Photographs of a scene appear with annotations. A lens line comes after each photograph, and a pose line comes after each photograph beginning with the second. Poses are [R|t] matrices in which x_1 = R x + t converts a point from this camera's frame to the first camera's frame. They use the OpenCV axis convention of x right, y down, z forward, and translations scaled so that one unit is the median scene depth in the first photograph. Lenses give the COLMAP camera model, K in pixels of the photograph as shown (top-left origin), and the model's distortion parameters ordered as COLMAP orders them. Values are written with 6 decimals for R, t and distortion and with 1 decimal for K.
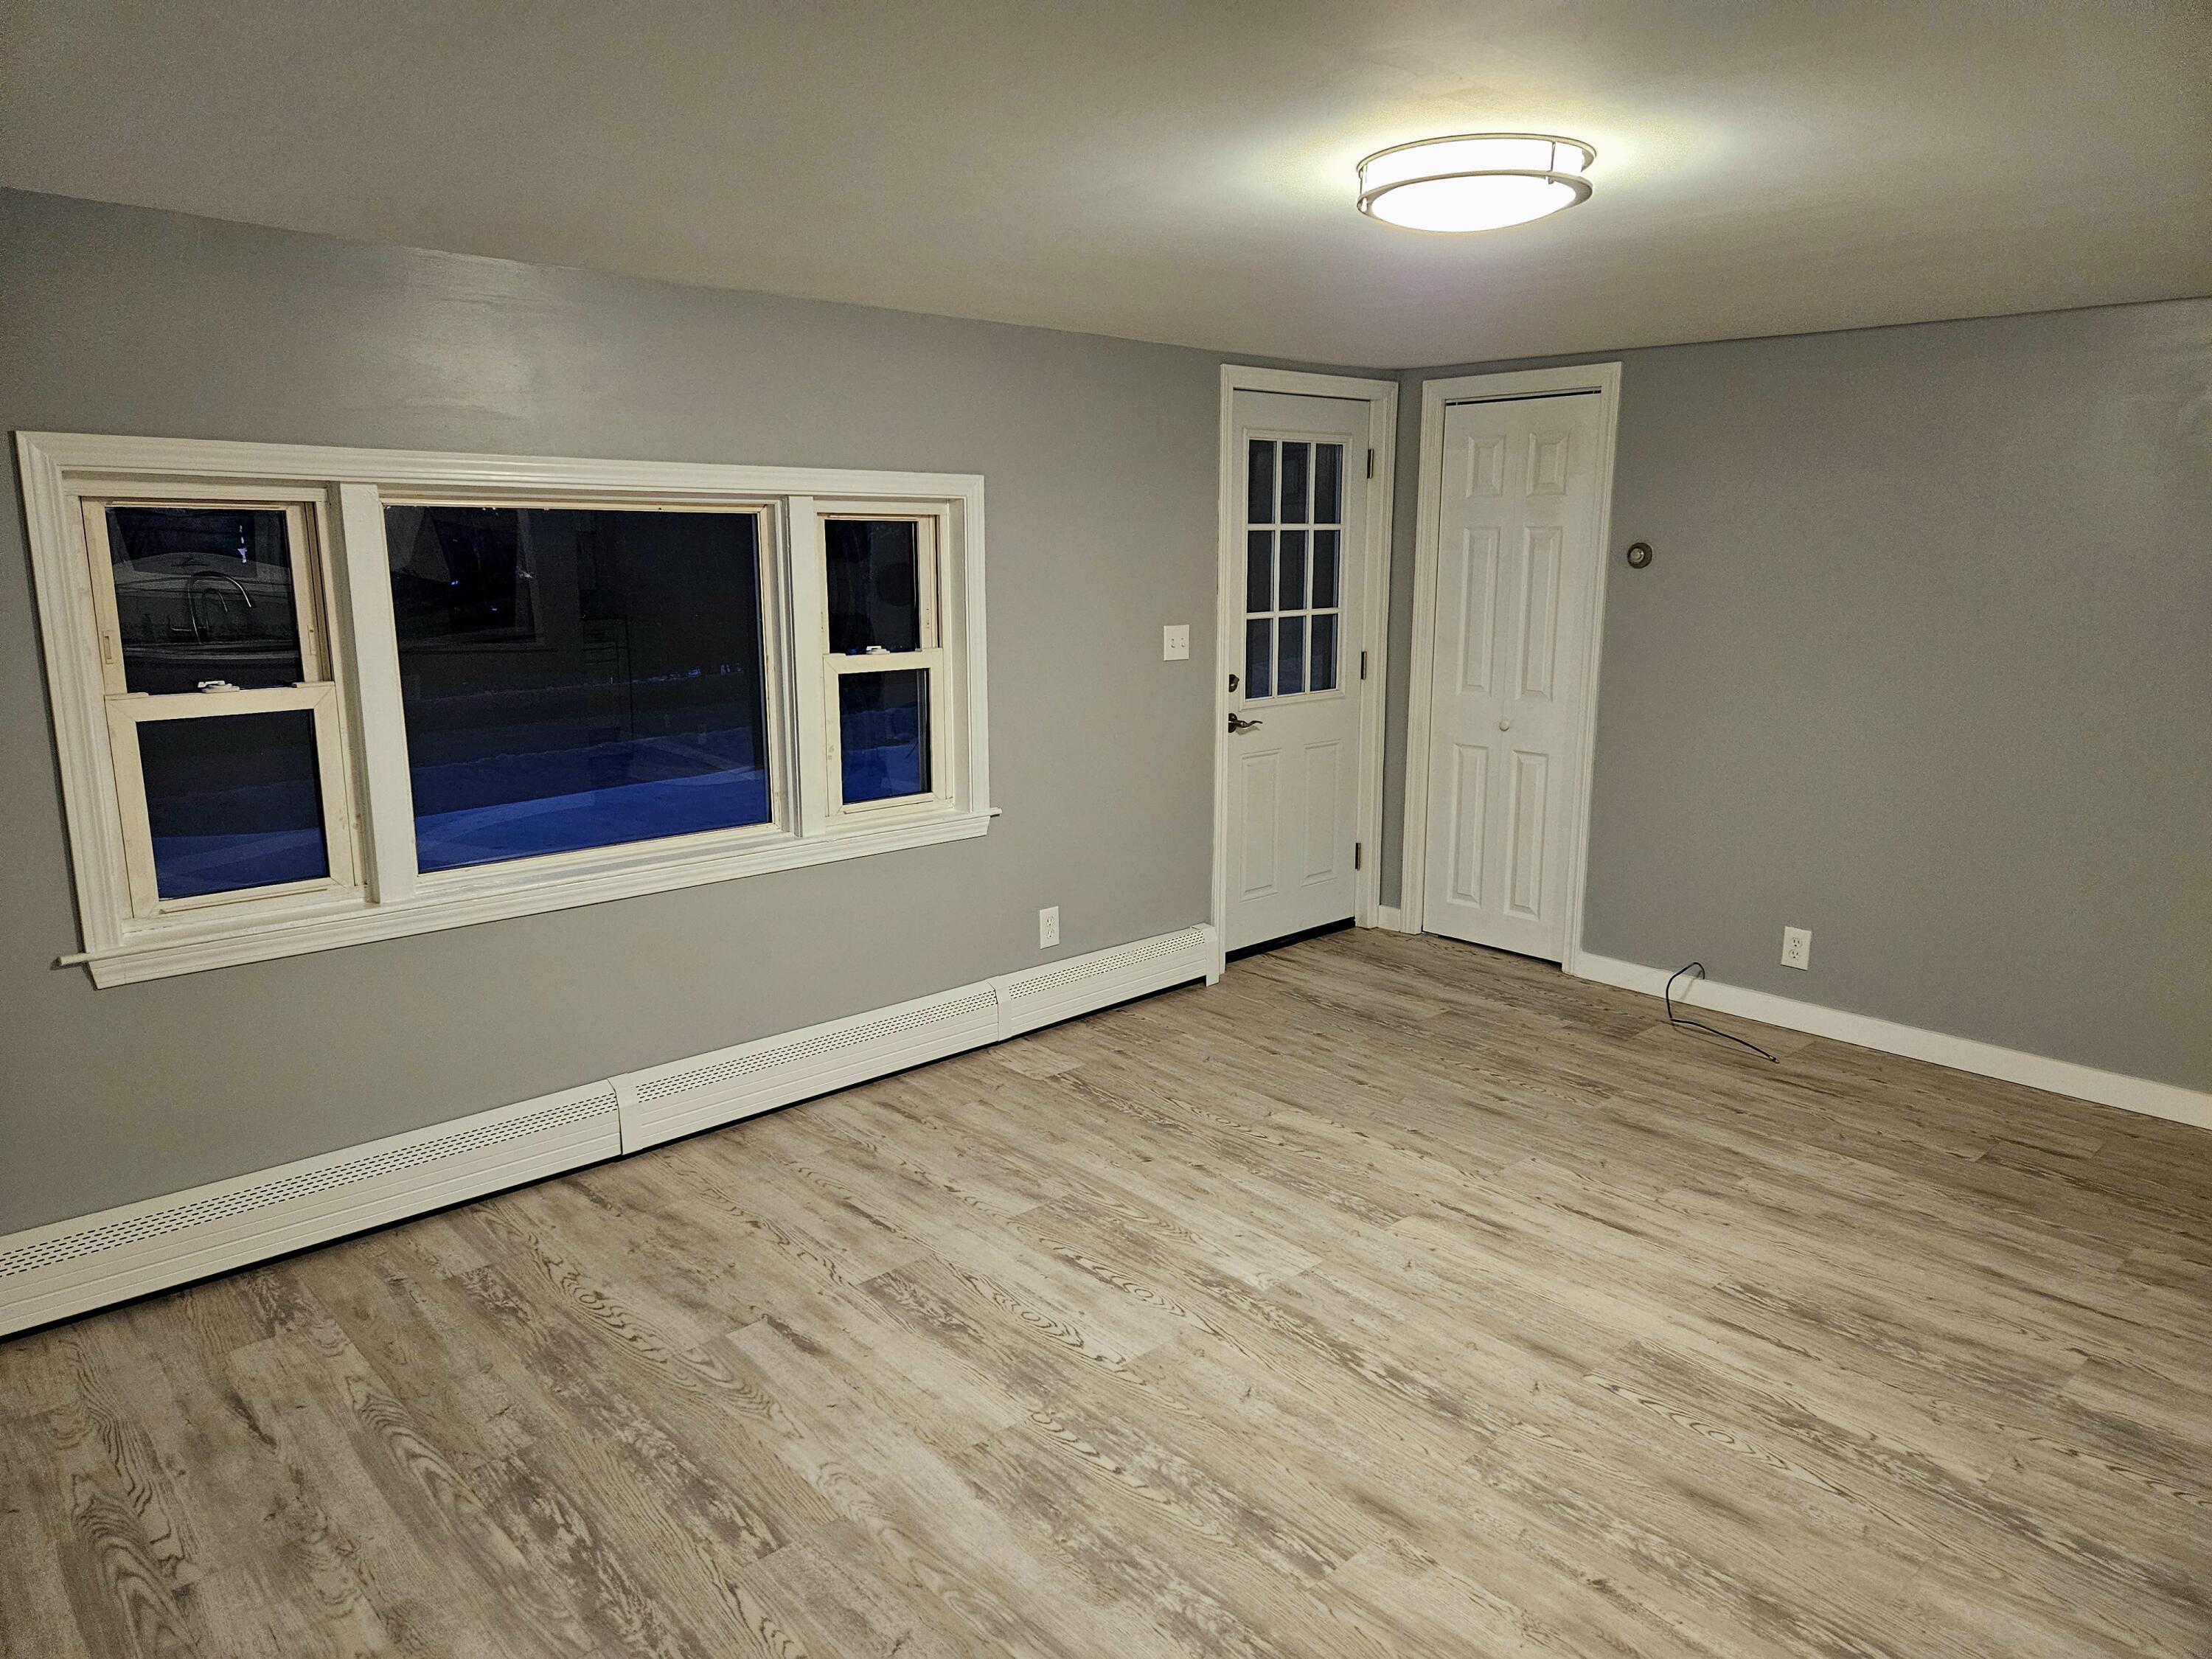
lens RADIAL K [[1465.4, 0, 1102.1], [0, 1465.4, 806.3], [0, 0, 1]] dist [0.079365, -0.059584]
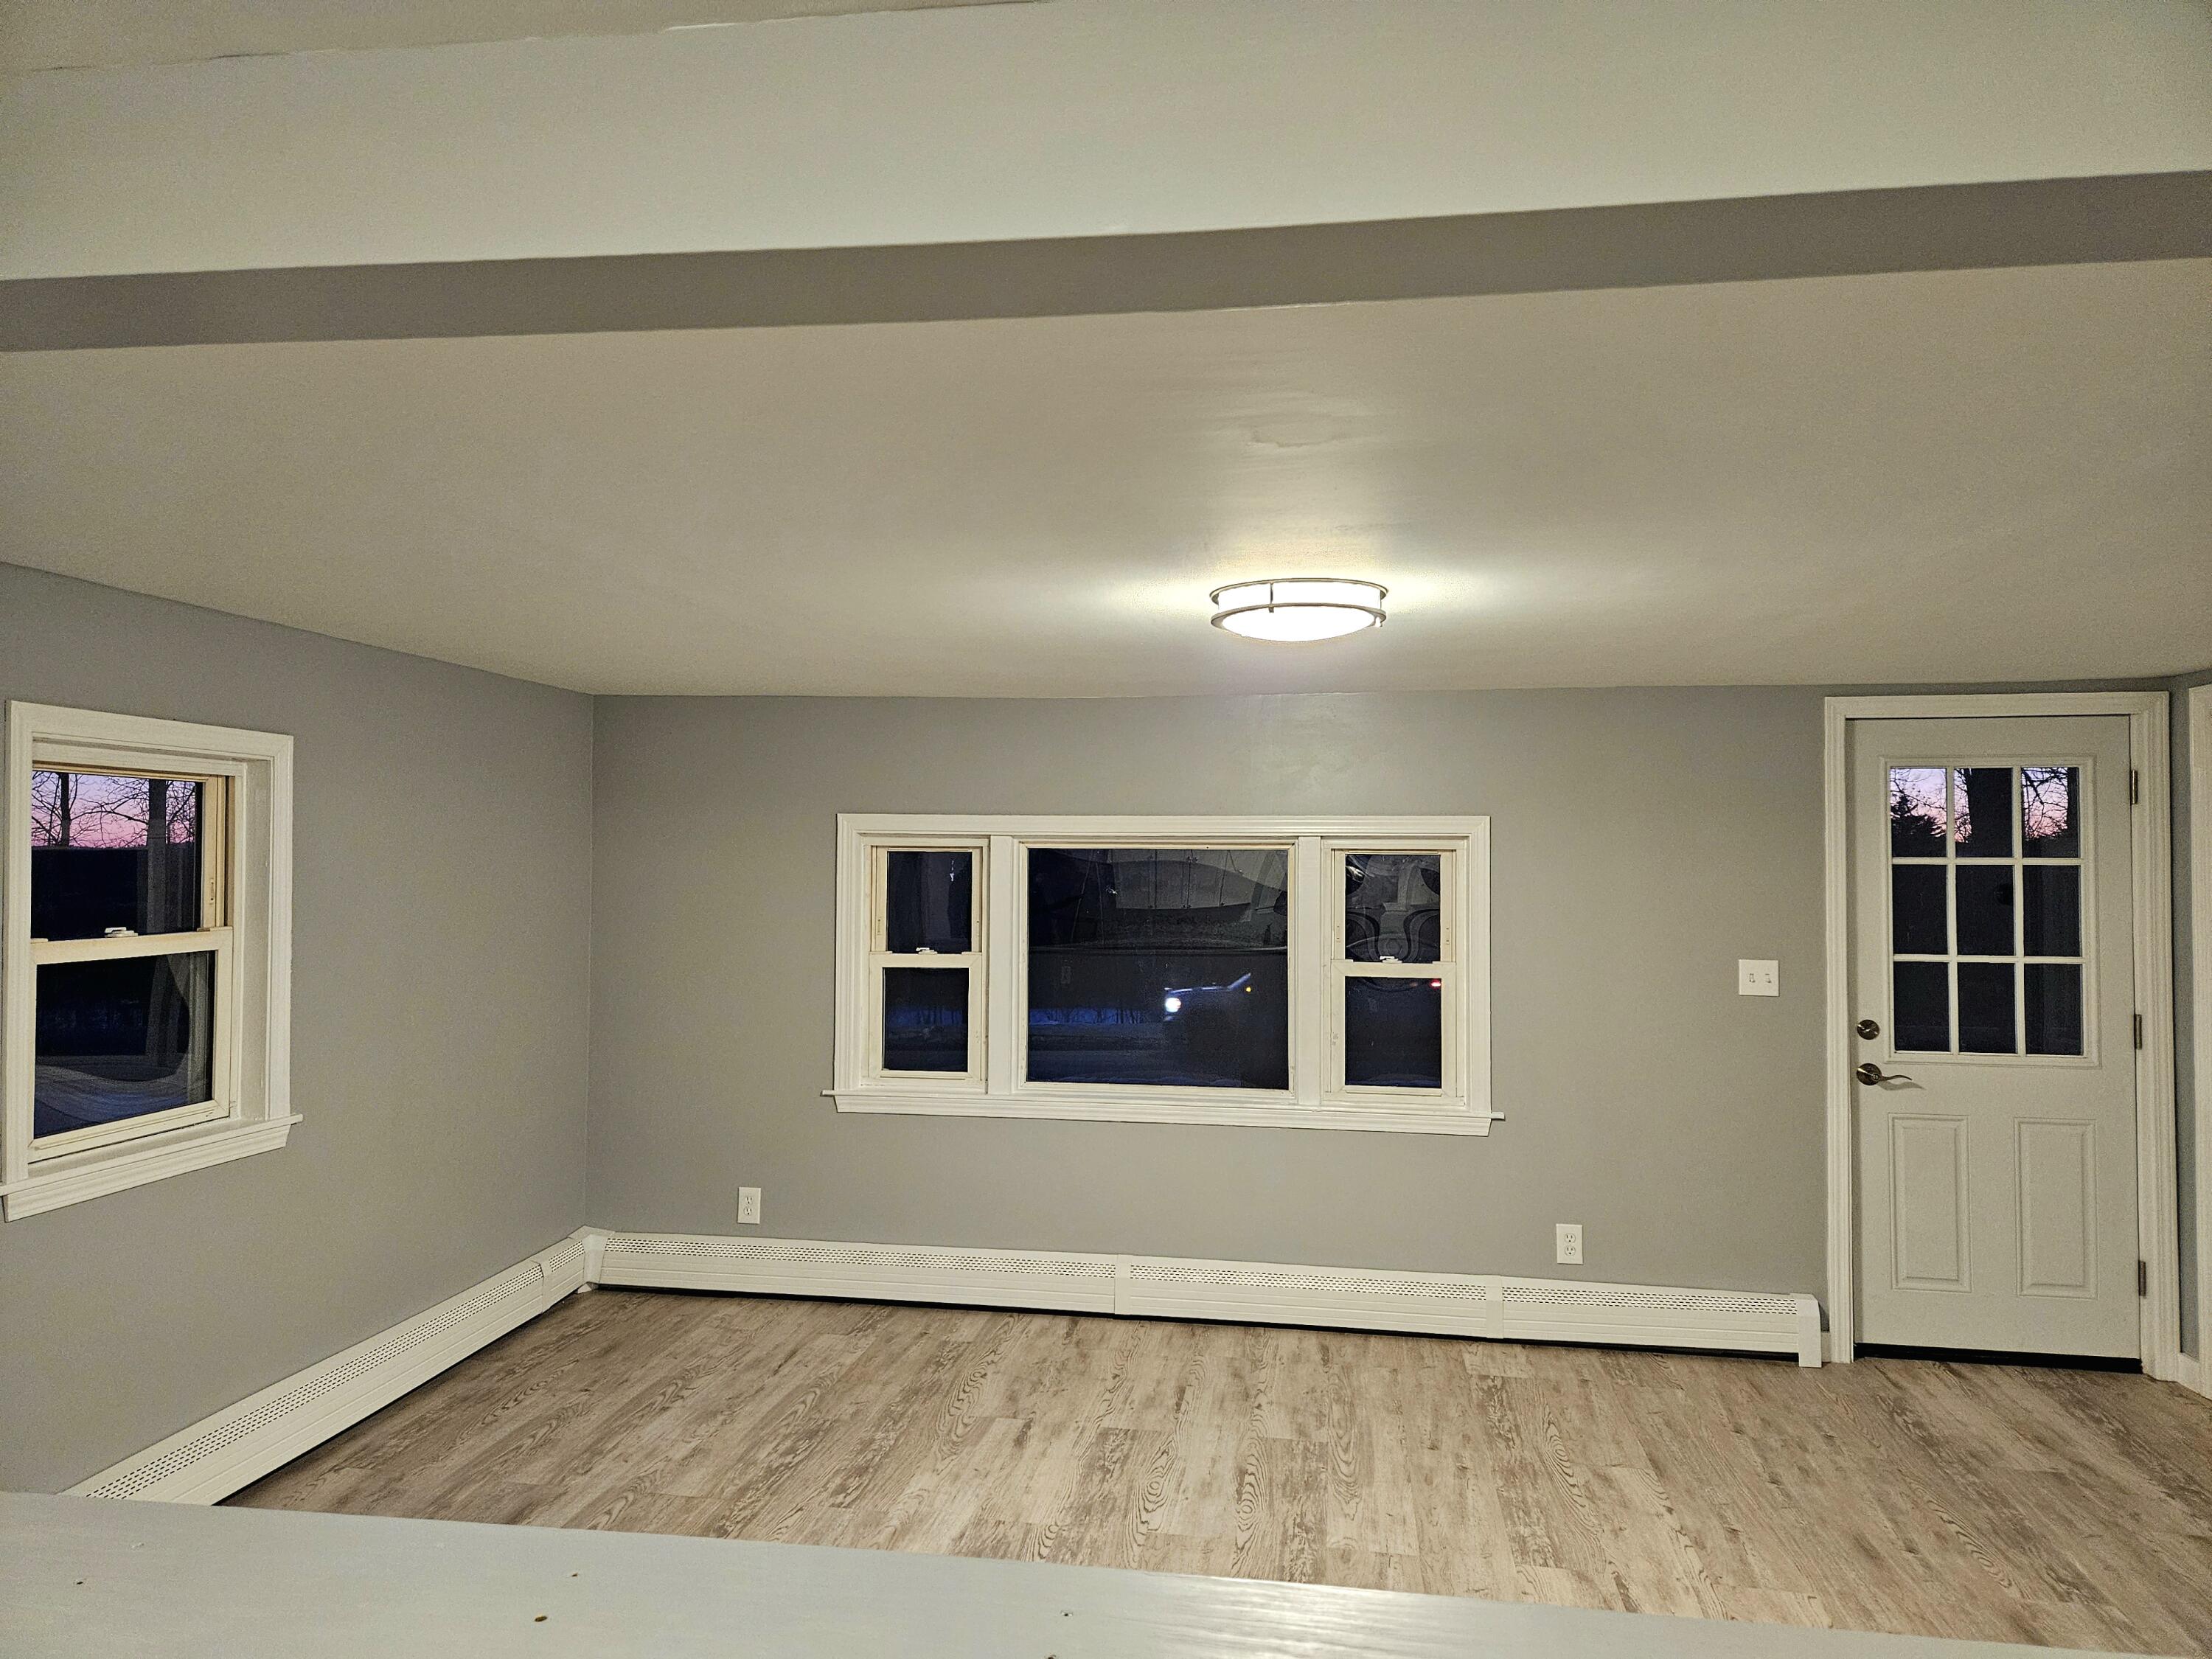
lens RADIAL K [[1465.4, 0, 1099.2], [0, 1465.4, 836.9], [0, 0, 1]] dist [0.079365, -0.059584]
pose [[0.615153, -0.013376, -0.788294, 0.820222], [-0.149435, 0.979754, -0.133238, -0.012065], [0.774116, 0.199760, 0.600700, 0.099908]]
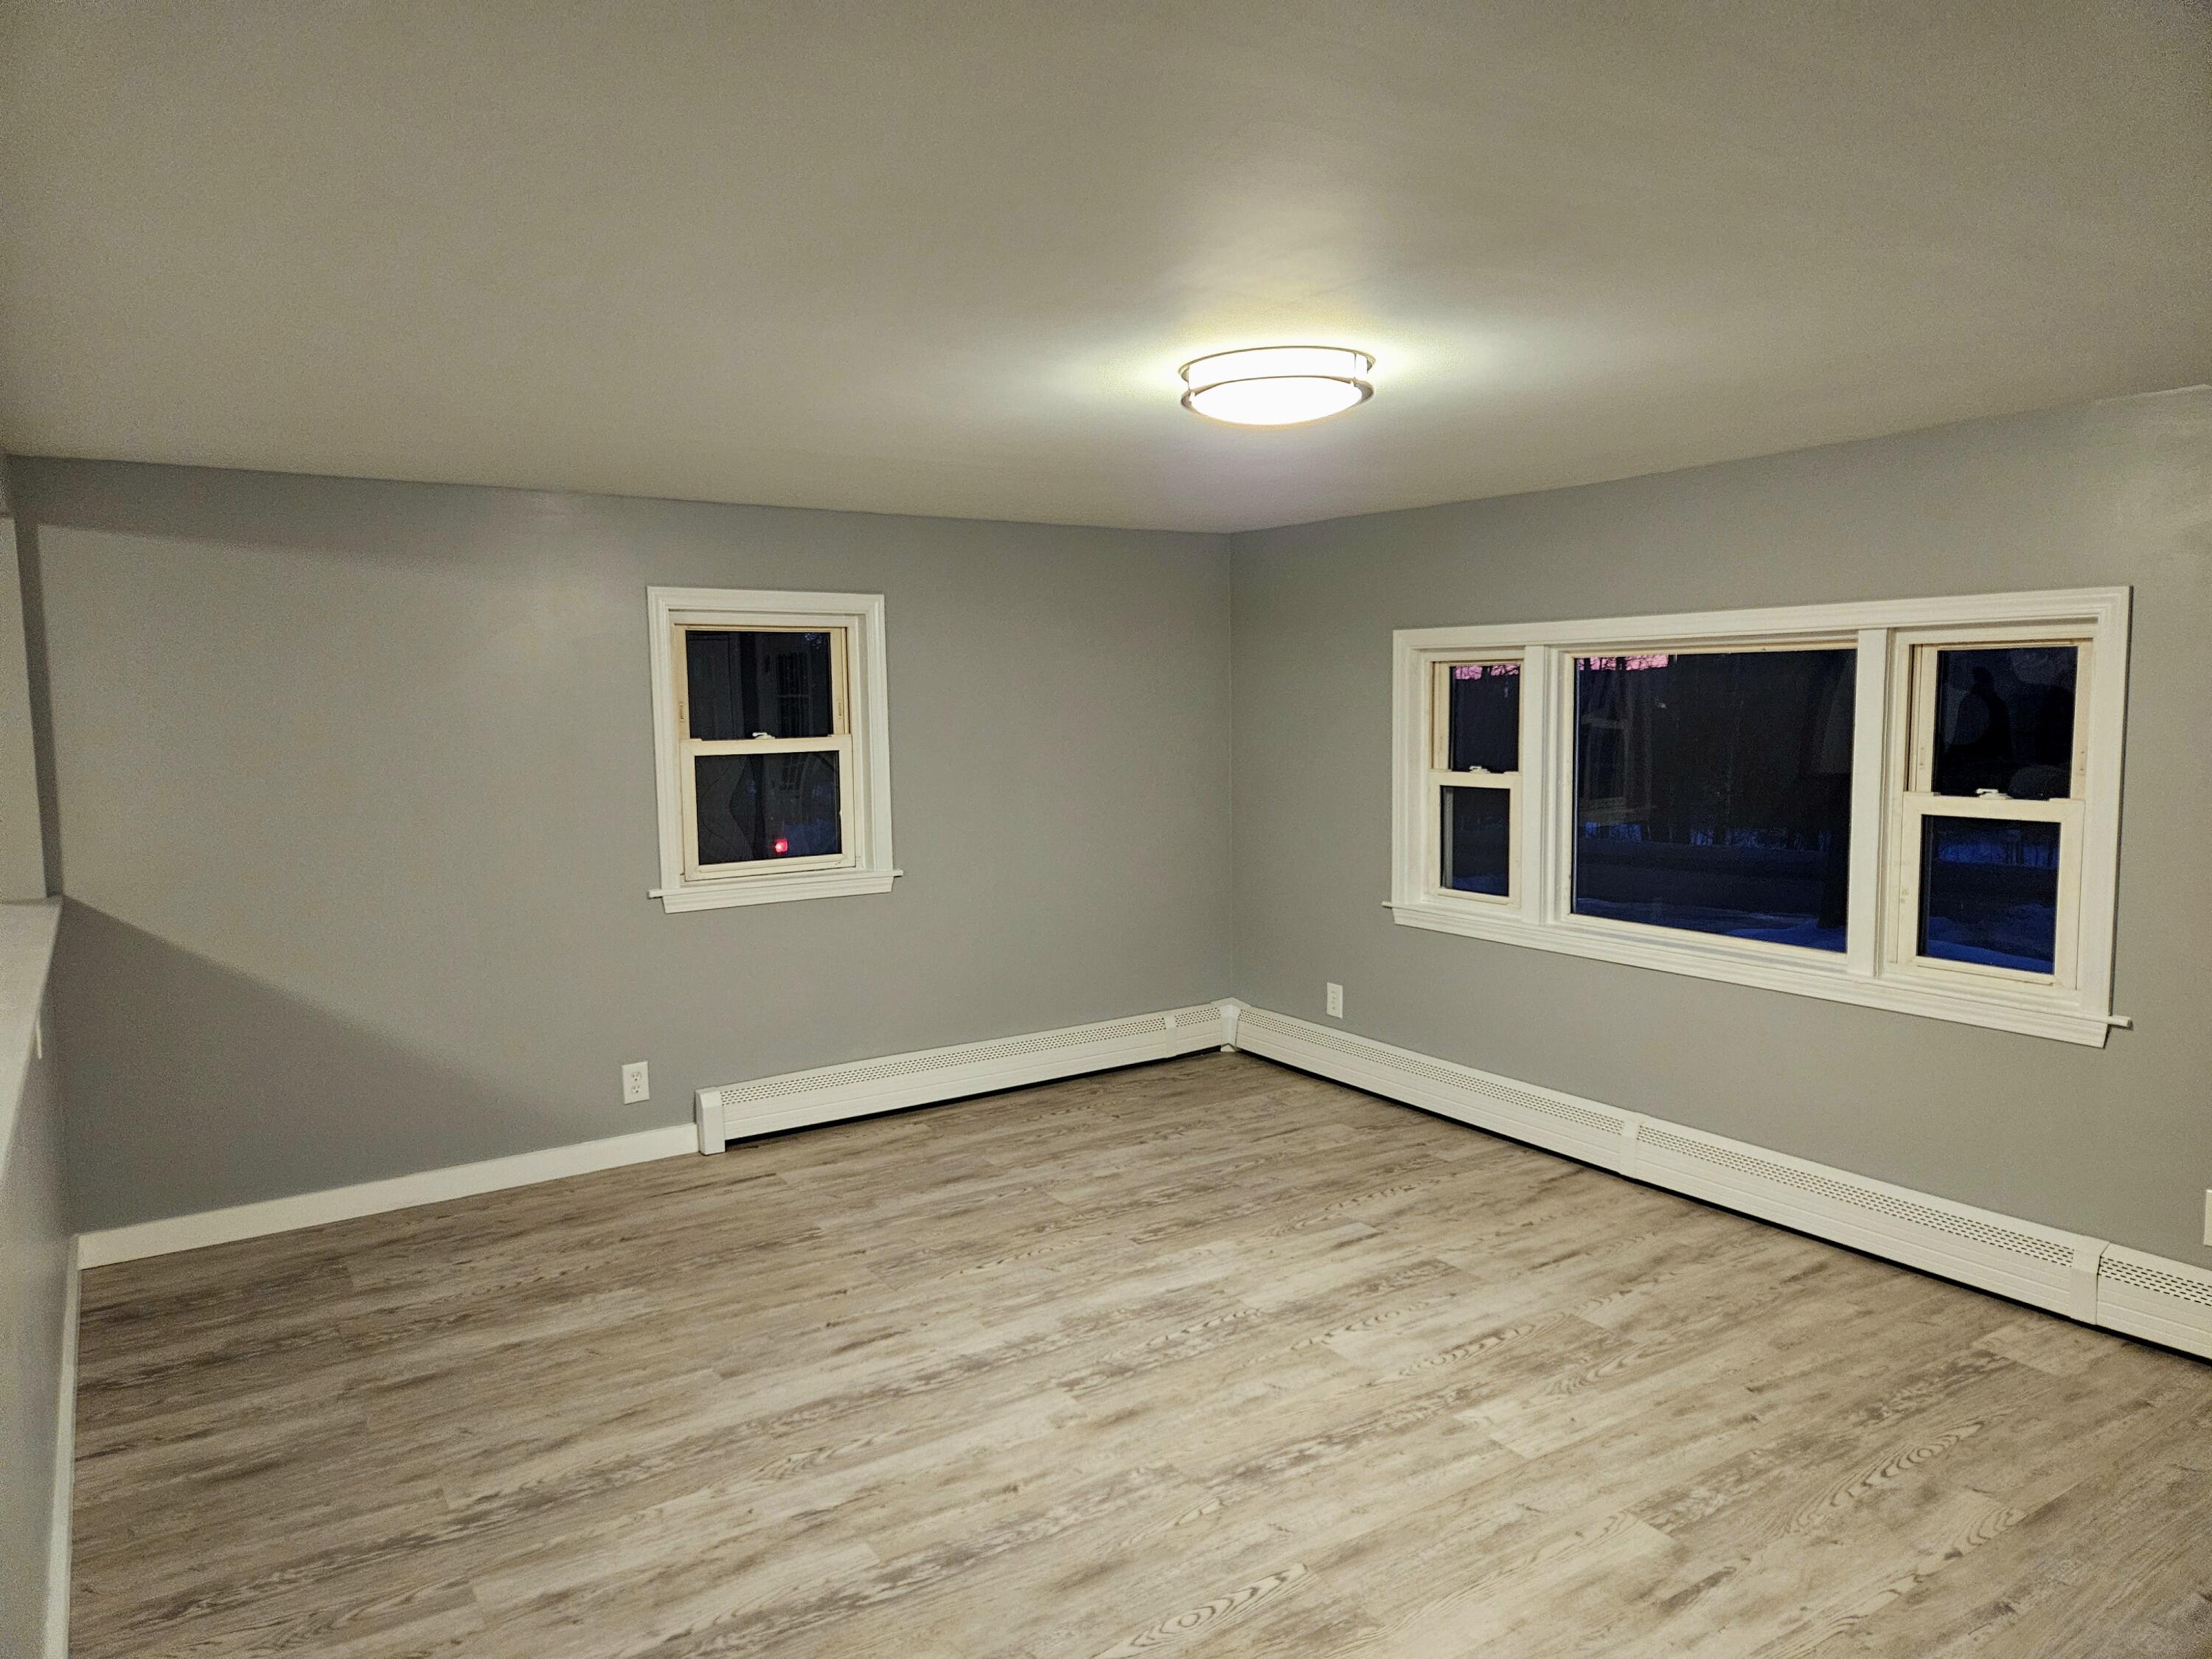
lens RADIAL K [[1465.4, 0, 1087.2], [0, 1465.4, 816.5], [0, 0, 1]] dist [0.079365, -0.059584]
pose [[-0.172662, 0.084764, -0.981327, 1.034100], [-0.168208, 0.979118, 0.114169, -0.133490], [0.970512, 0.184779, -0.154799, 0.786437]]
